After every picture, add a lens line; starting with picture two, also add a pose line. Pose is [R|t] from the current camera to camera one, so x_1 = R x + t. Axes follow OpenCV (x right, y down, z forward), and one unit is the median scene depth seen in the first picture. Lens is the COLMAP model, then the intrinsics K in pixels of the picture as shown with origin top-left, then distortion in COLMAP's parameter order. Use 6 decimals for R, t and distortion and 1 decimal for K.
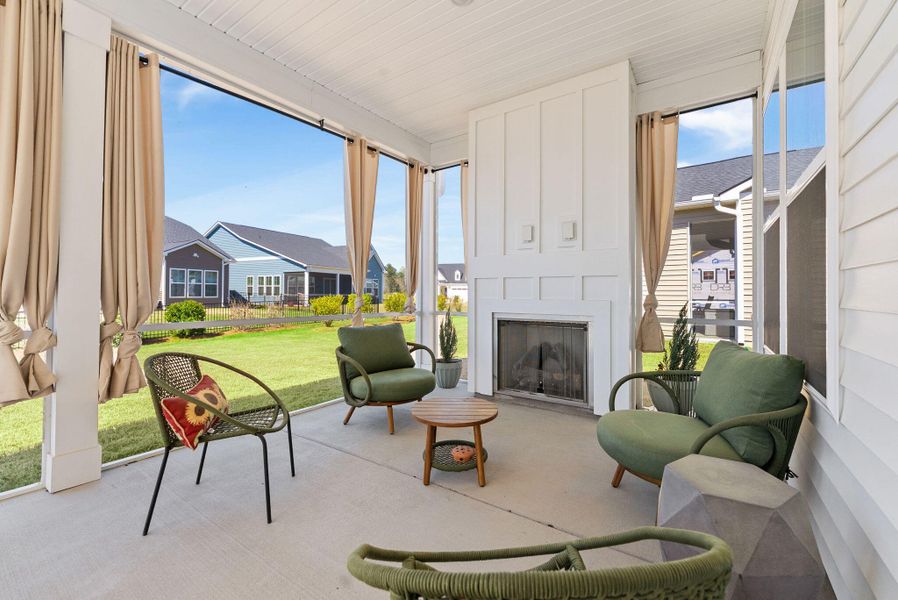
lens RADIAL K [[373.1, 0, 448.9], [0, 373.1, 290.8], [0, 0, 1]] dist [0.001080, -0.000154]
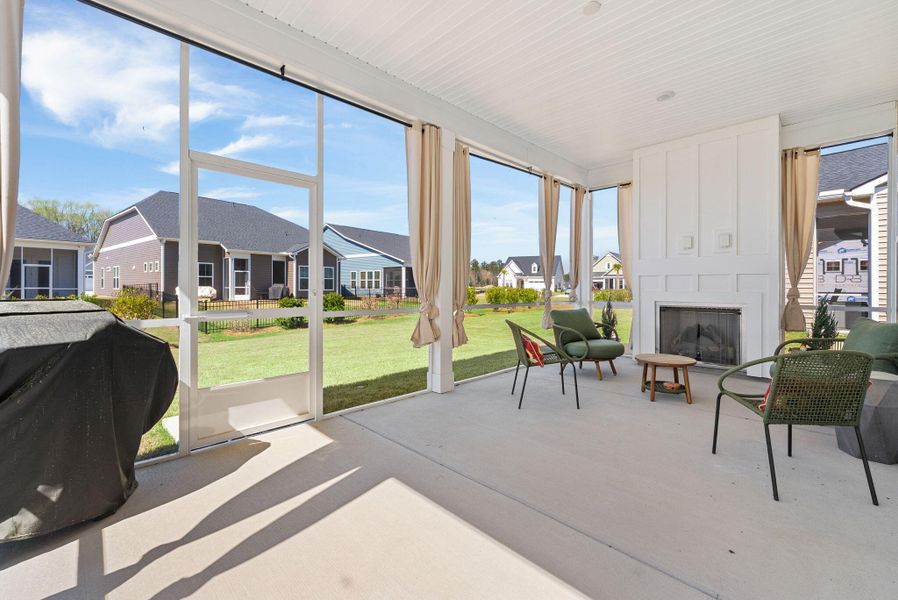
lens RADIAL K [[372.7, 0, 450.6], [0, 372.7, 288.0], [0, 0, 1]] dist [-0.000228, 0.000271]
pose [[0.982819, -0.001553, -0.184565, -0.165773], [0.003685, 0.999930, 0.011212, -0.003157], [0.184535, -0.011700, 0.982756, -0.209494]]
